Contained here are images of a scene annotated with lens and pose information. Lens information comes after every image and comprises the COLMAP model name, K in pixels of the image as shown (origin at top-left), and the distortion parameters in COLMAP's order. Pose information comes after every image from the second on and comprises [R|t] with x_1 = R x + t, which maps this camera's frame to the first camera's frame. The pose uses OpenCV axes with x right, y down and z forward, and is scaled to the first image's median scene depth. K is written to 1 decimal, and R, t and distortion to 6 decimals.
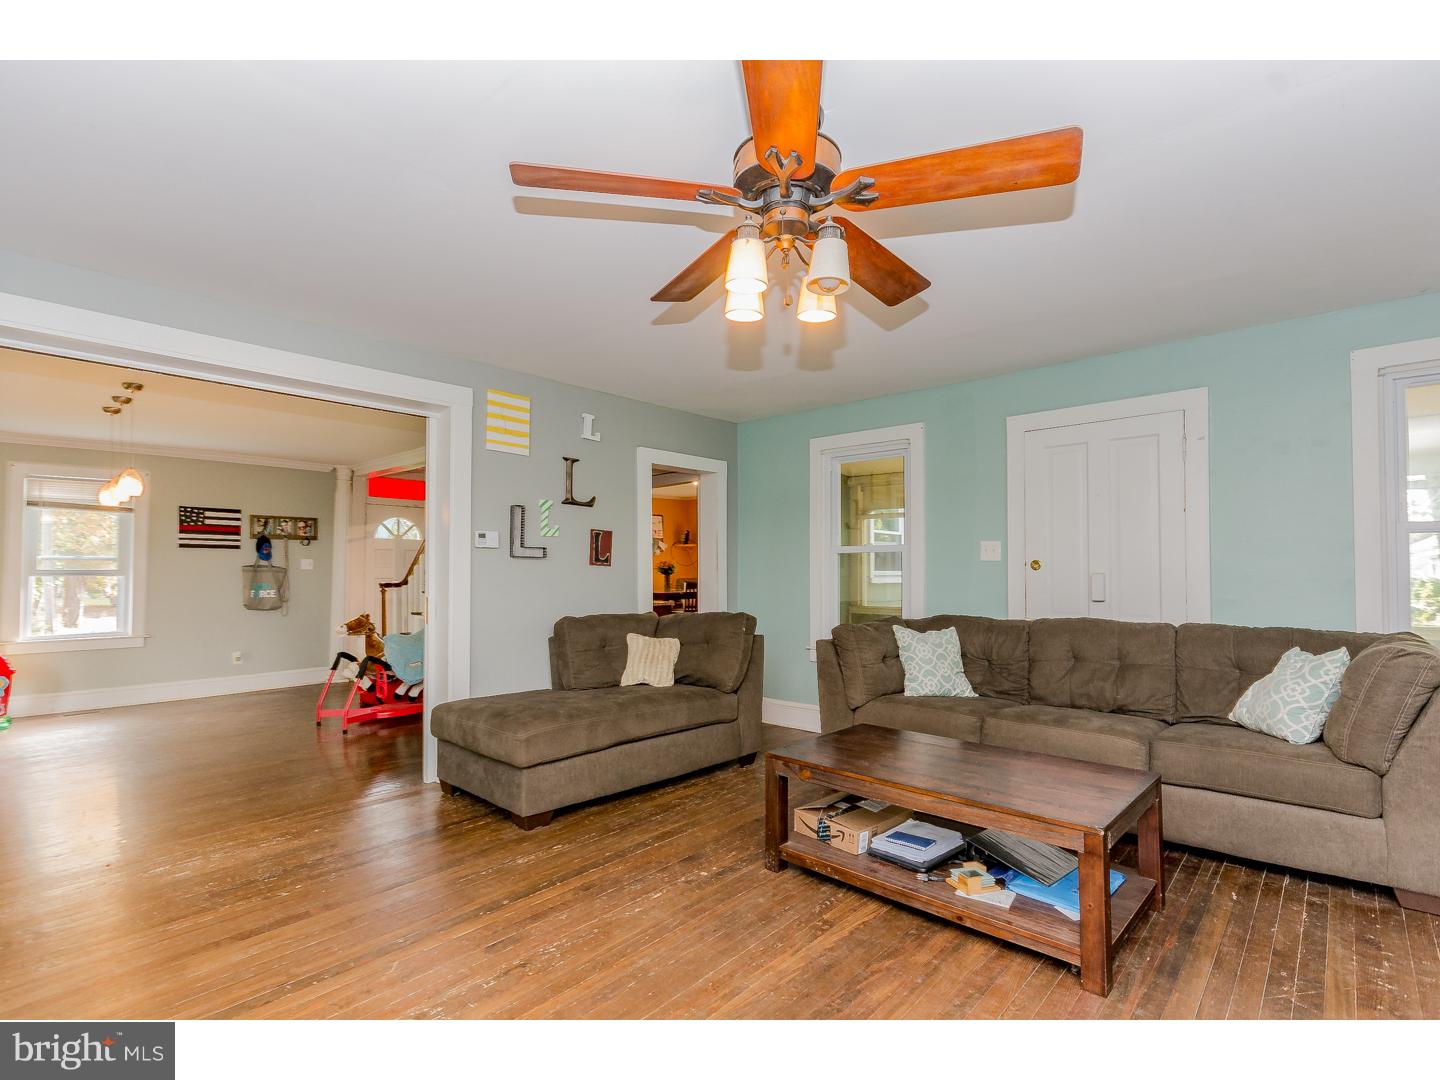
lens RADIAL K [[696.1, 0, 719.9], [0, 696.1, 560.7], [0, 0, 1]] dist [-0.000076, -0.000471]
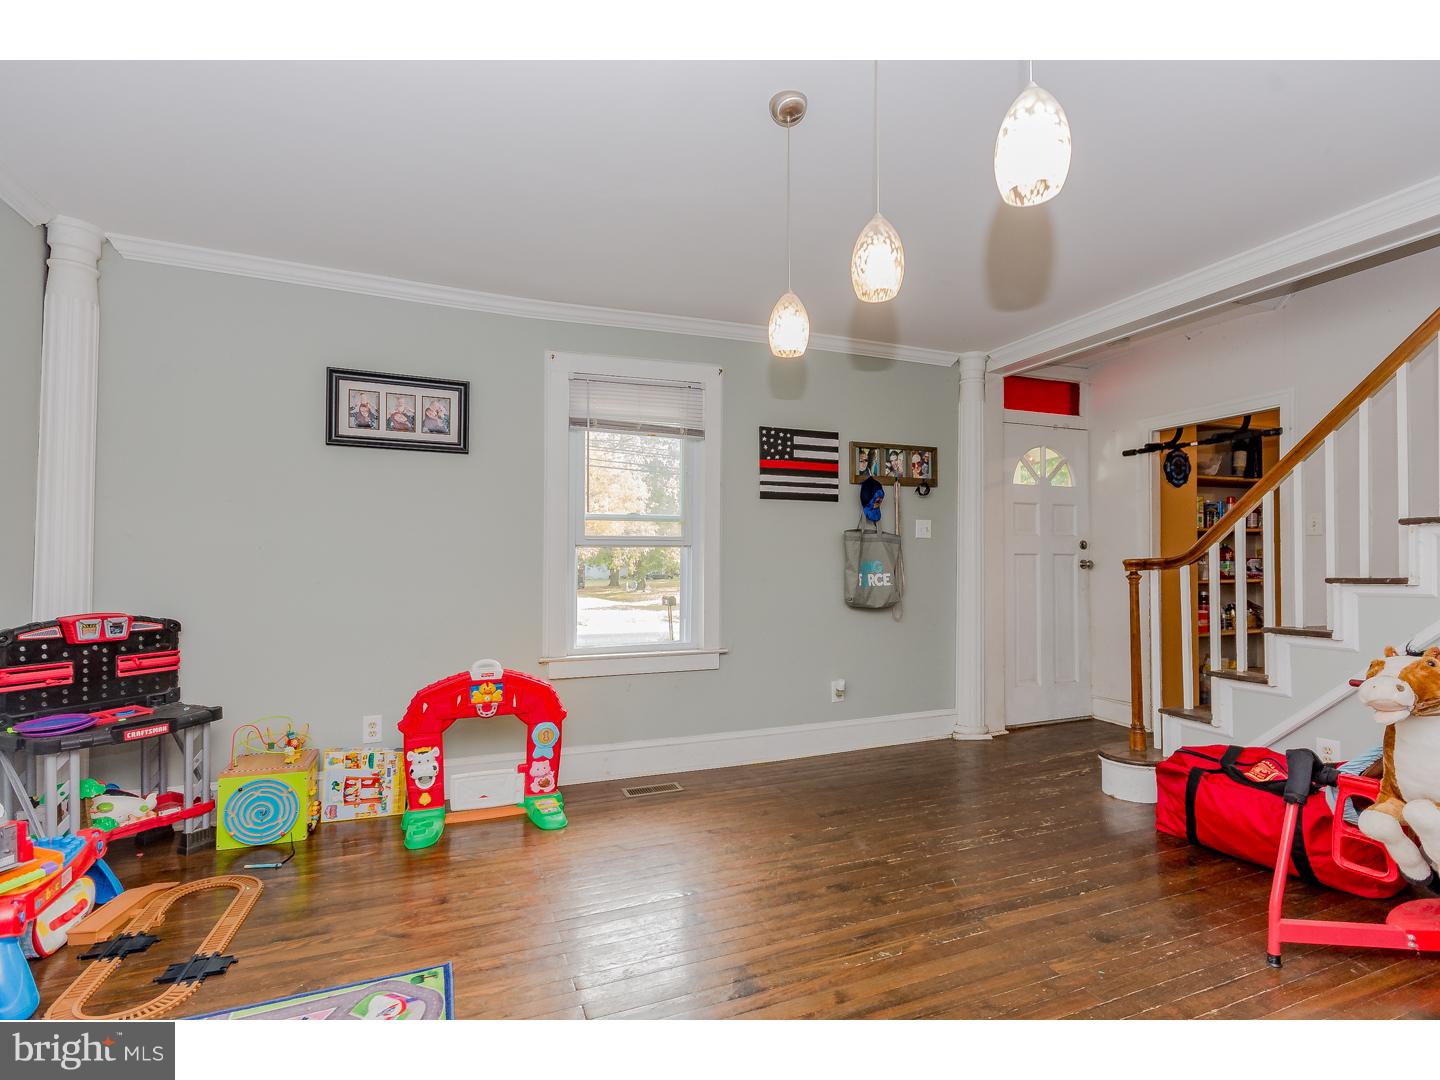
lens RADIAL K [[709.9, 0, 726.9], [0, 709.9, 551.7], [0, 0, 1]] dist [0.002866, 0.000188]
pose [[0.902376, -0.006793, -0.430896, -0.518956], [0.009602, 0.999944, 0.004345, 0.021190], [0.430843, -0.008059, 0.902391, 0.430738]]
